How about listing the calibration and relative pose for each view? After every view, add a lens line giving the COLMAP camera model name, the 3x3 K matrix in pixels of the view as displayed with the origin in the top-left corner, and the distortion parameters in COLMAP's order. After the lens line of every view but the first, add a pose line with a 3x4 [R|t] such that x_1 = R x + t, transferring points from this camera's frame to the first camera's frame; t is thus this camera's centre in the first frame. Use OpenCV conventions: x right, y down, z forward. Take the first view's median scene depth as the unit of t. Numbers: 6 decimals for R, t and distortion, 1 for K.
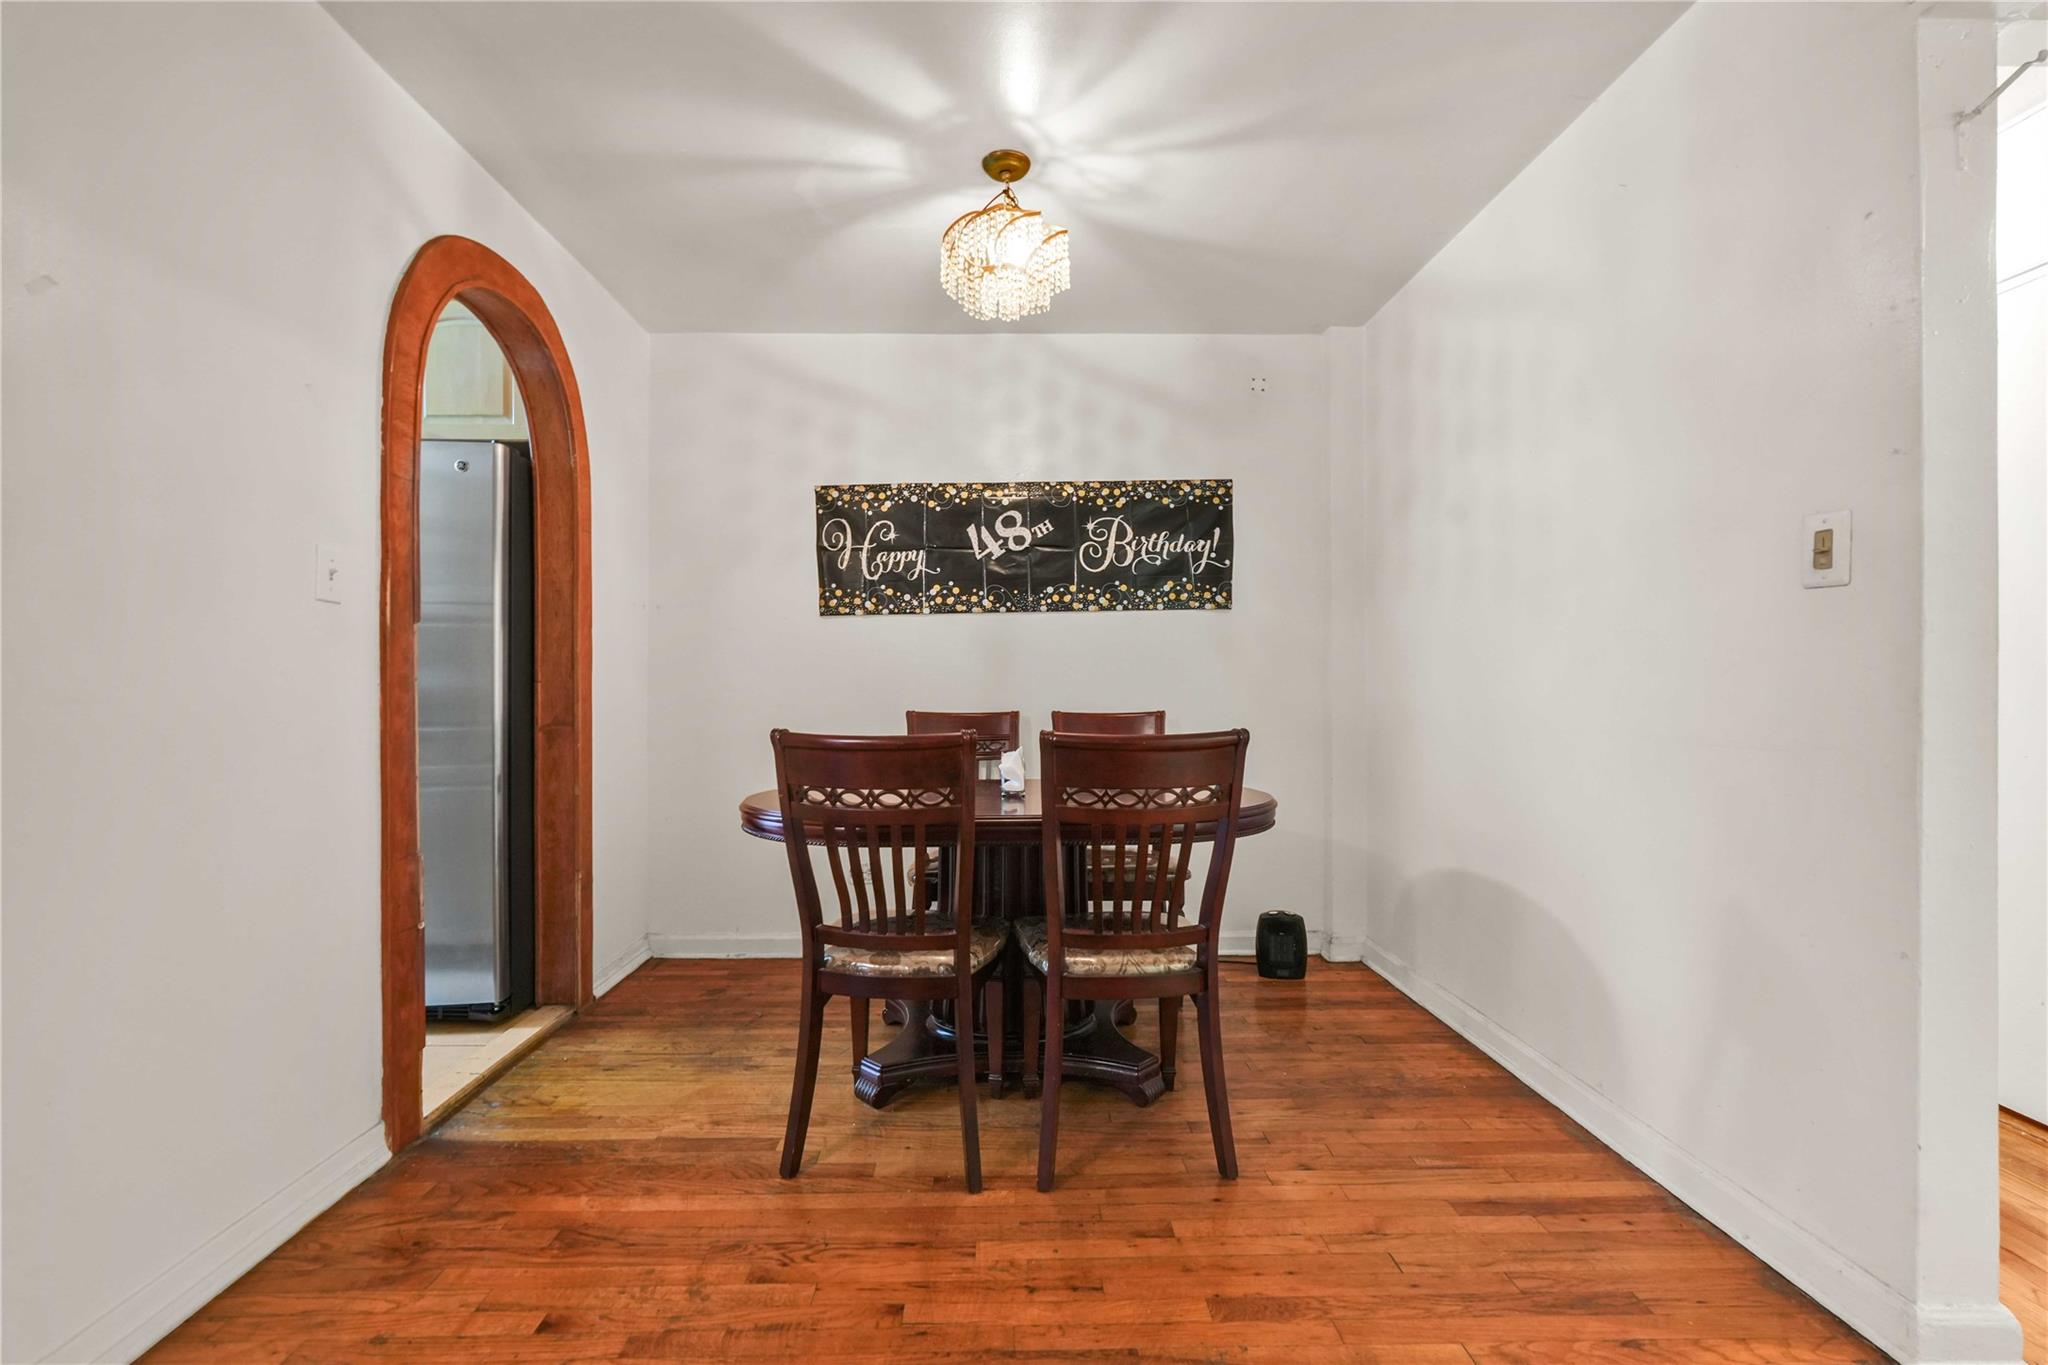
lens RADIAL K [[905.8, 0, 1020.2], [0, 905.8, 685.5], [0, 0, 1]] dist [-0.016661, 0.009121]
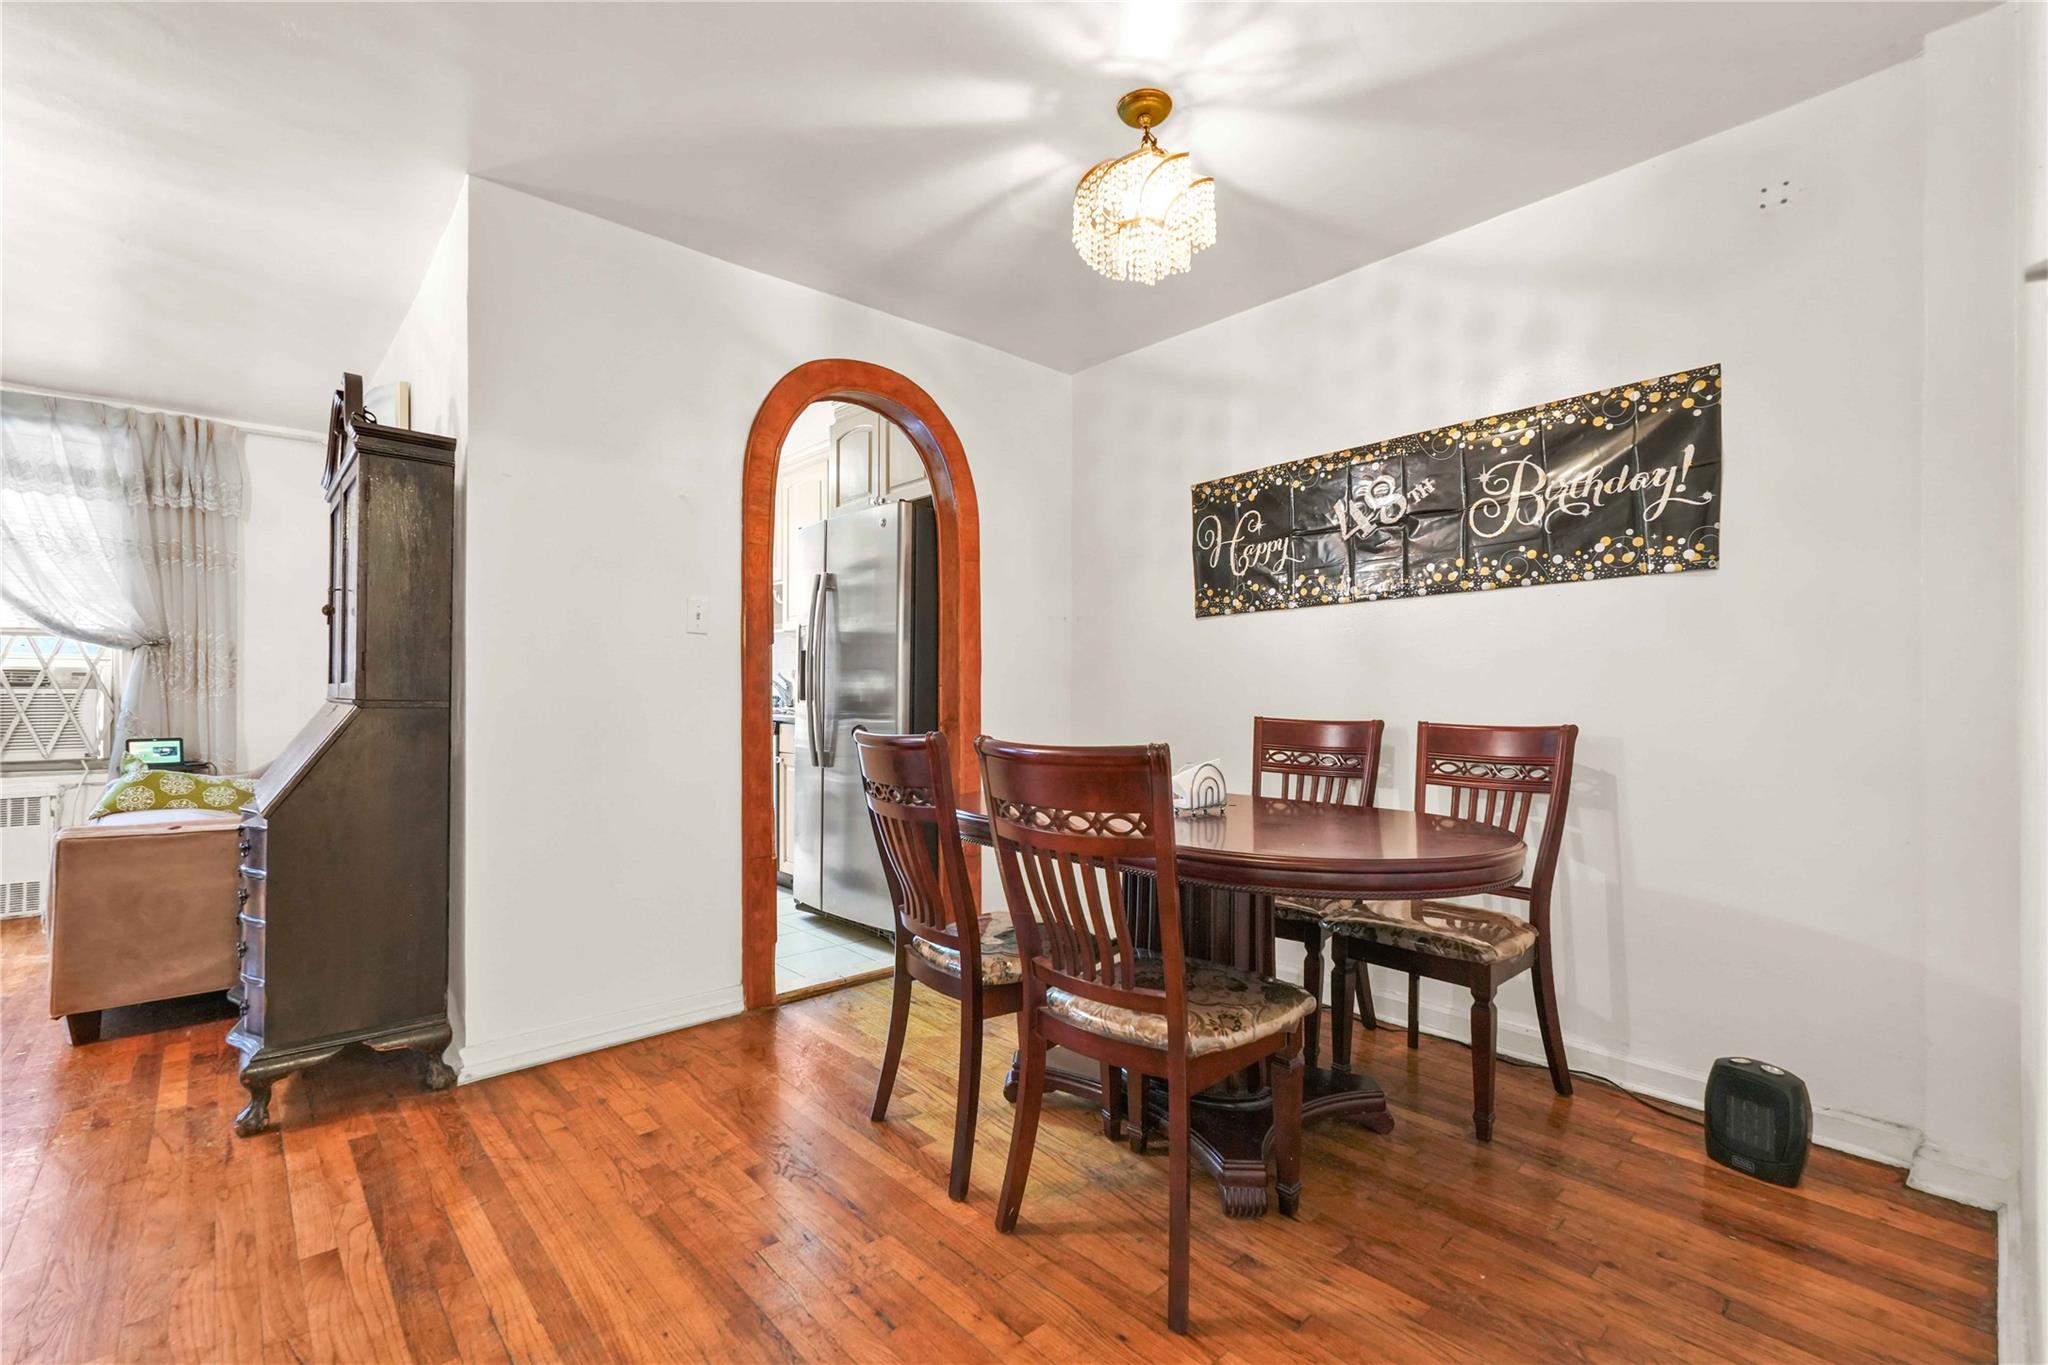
lens RADIAL K [[899.4, 0, 1016.4], [0, 899.4, 694.1], [0, 0, 1]] dist [-0.018723, 0.009067]
pose [[0.647397, 0.005227, -0.762135, 0.394550], [-0.001144, 0.999982, 0.005887, 0.000308], [0.762152, -0.002939, 0.647392, 0.221756]]
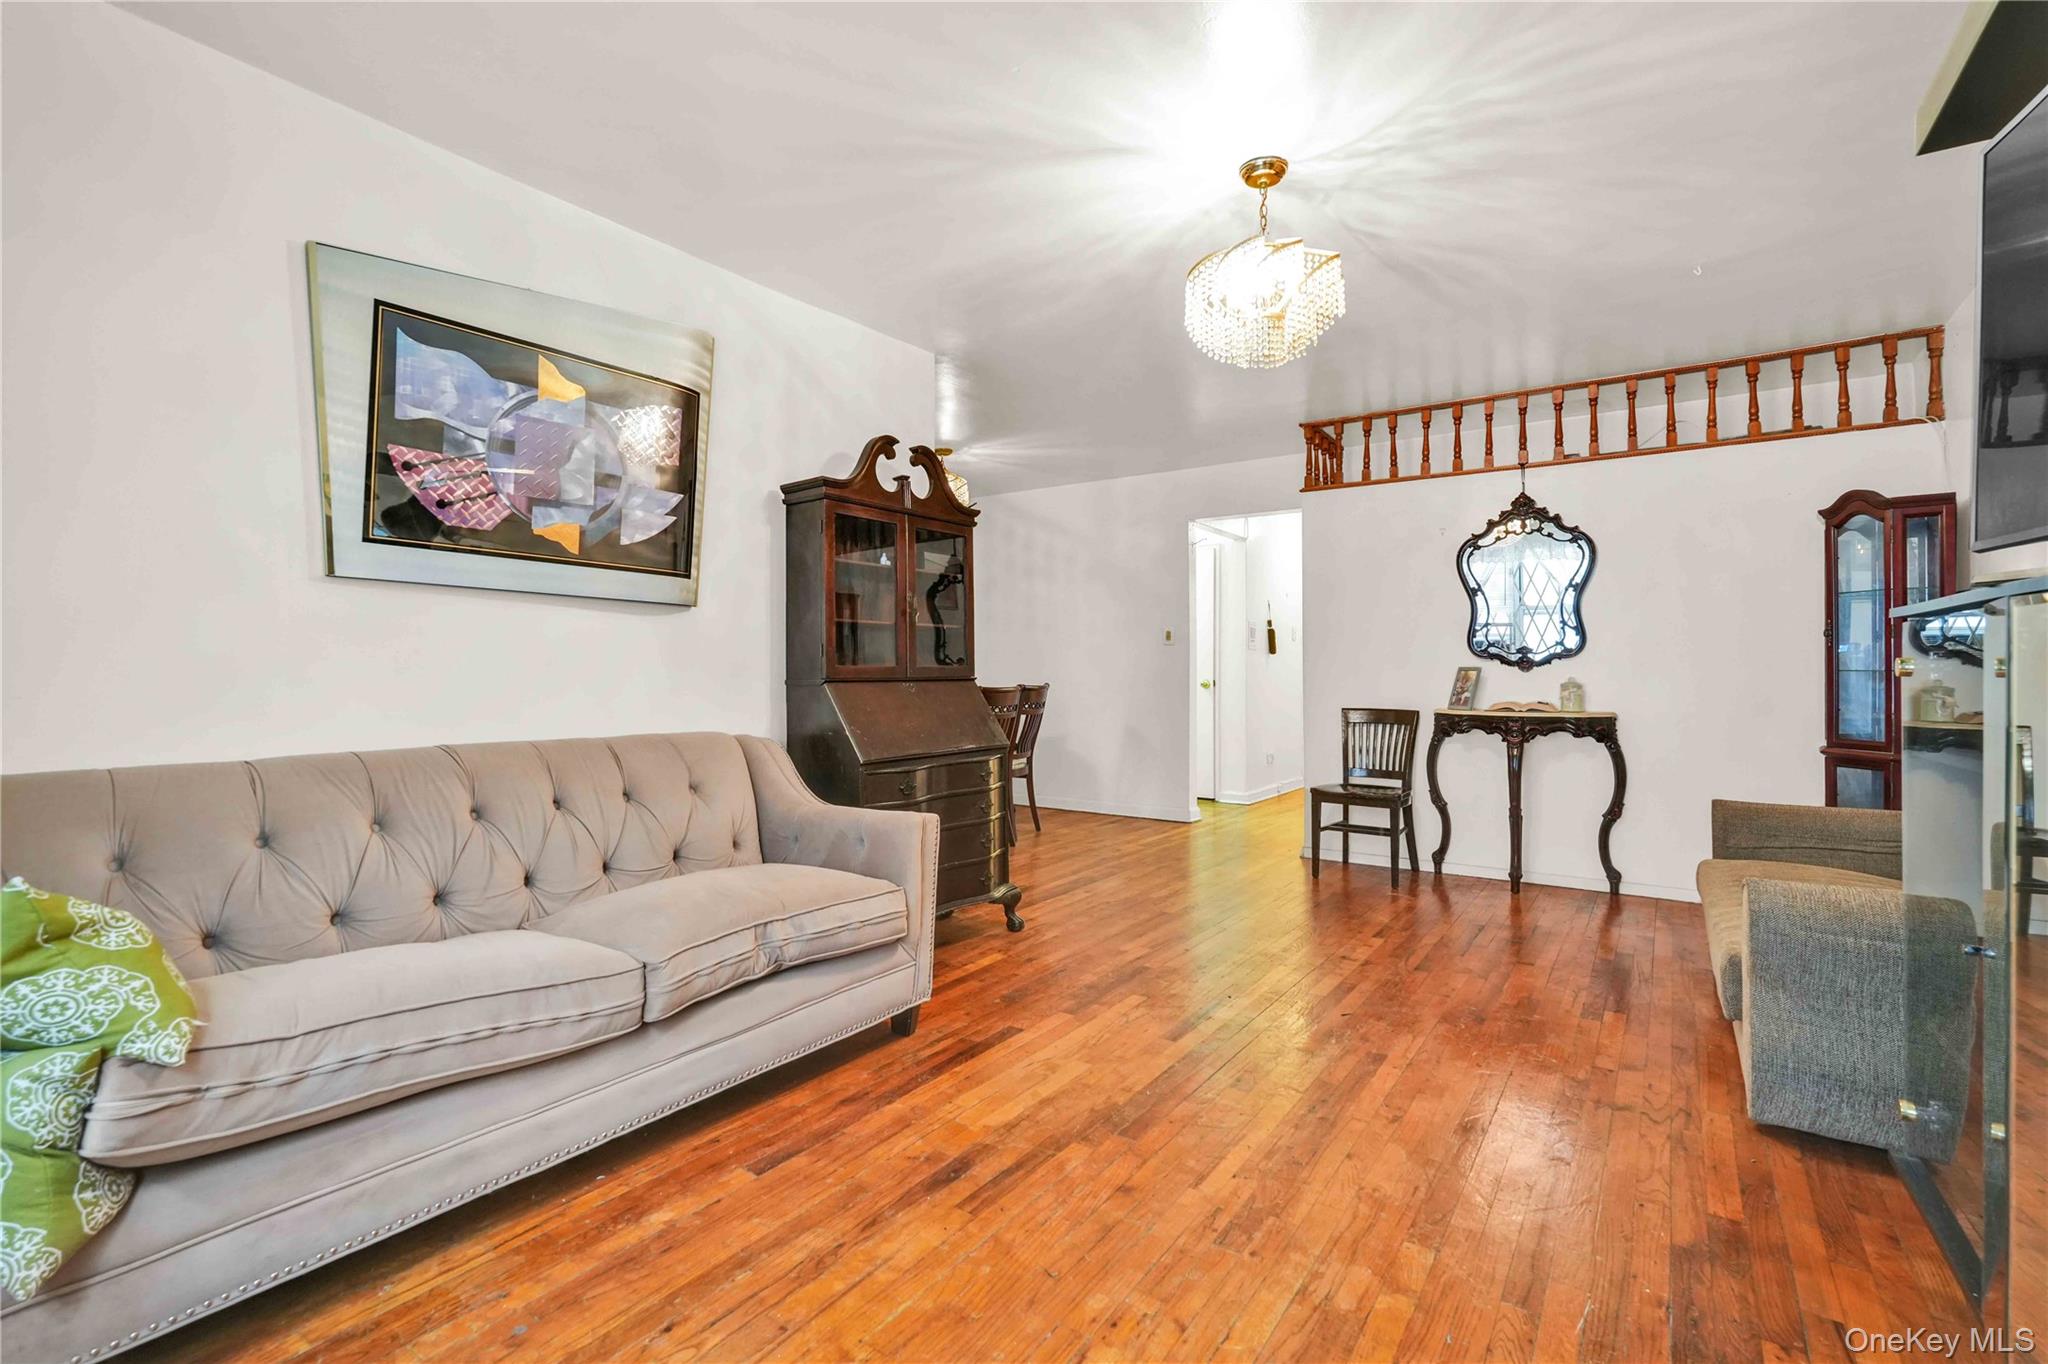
lens RADIAL K [[923.1, 0, 1021.5], [0, 923.1, 647.4], [0, 0, 1]] dist [-0.017474, 0.010579]
pose [[0.603146, 0.018320, 0.797421, -1.146409], [0.000560, 0.999726, -0.023391, -0.000126], [-0.797631, 0.014555, 0.602970, -0.394301]]
